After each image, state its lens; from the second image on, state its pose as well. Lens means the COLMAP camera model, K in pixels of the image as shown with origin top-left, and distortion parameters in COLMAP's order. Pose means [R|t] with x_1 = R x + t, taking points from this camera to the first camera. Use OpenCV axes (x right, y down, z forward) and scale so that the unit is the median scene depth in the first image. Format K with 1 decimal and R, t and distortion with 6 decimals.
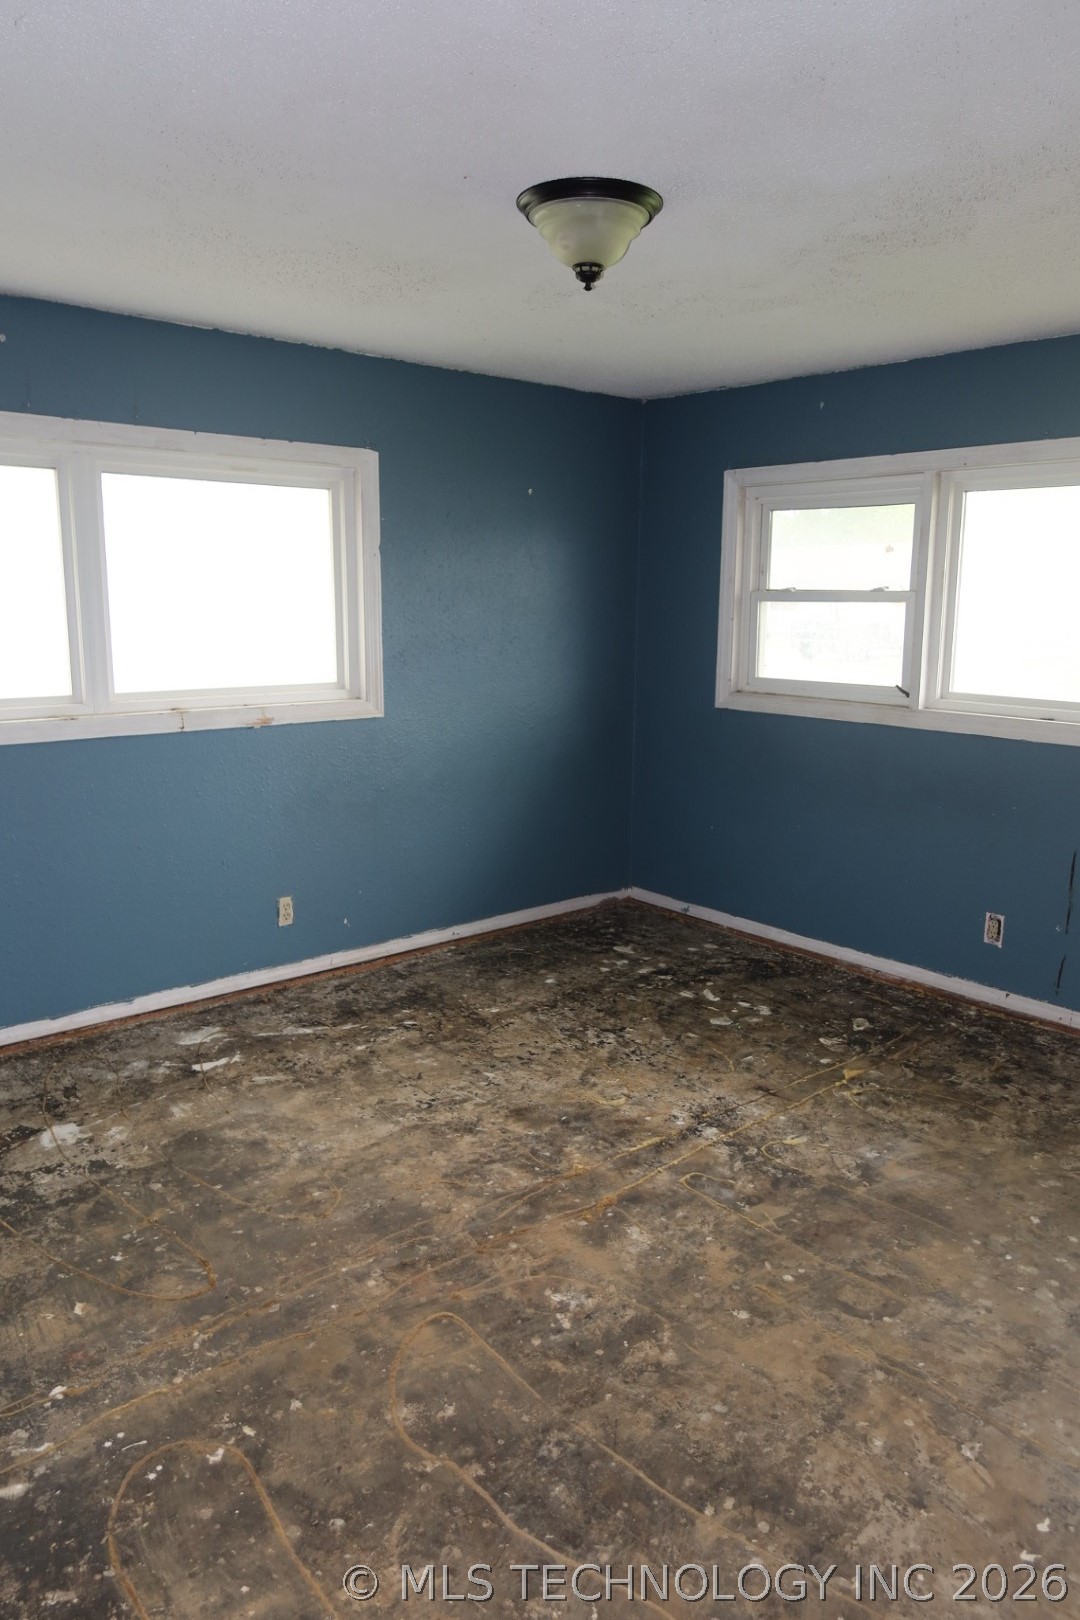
lens RADIAL K [[1139.8, 0, 540.0], [0, 1139.8, 810.0], [0, 0, 1]] dist [-0.010864, -0.000732]
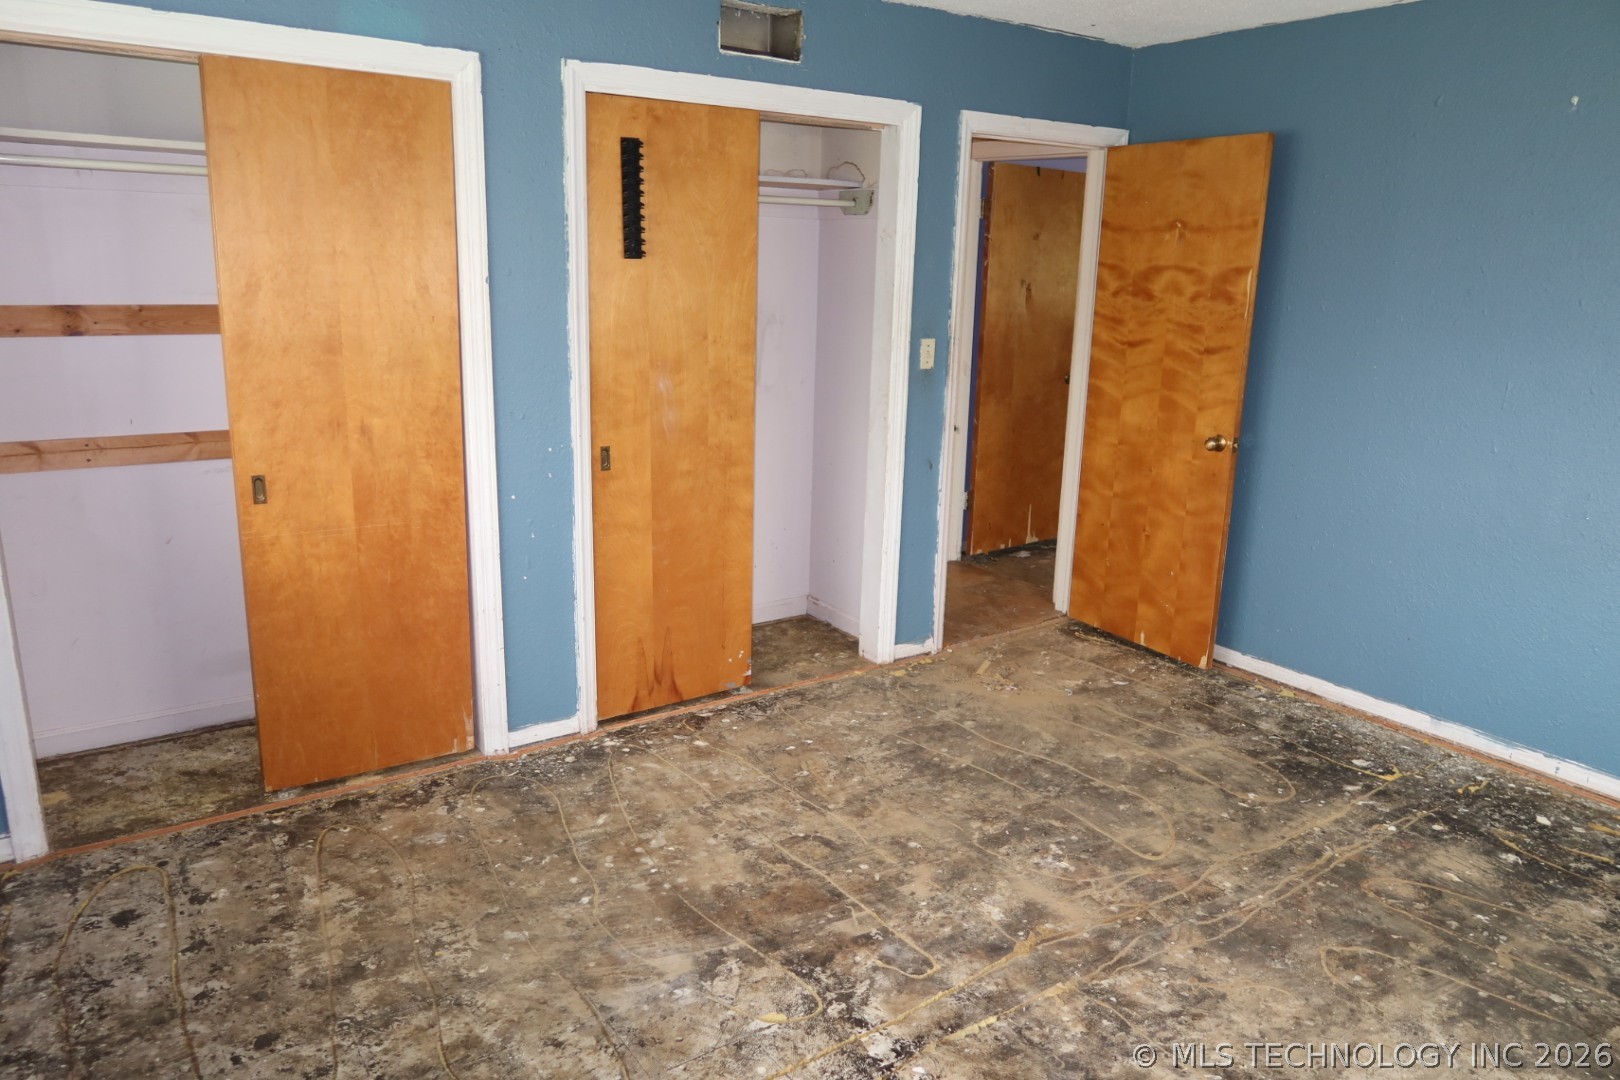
lens RADIAL K [[1139.8, 0, 810.0], [0, 1139.8, 540.0], [0, 0, 1]] dist [-0.010864, -0.000732]
pose [[-0.993776, -0.061265, 0.093032, 0.168744], [-0.016383, 0.906472, 0.421947, -0.343911], [-0.110182, 0.417797, -0.901835, 1.740747]]
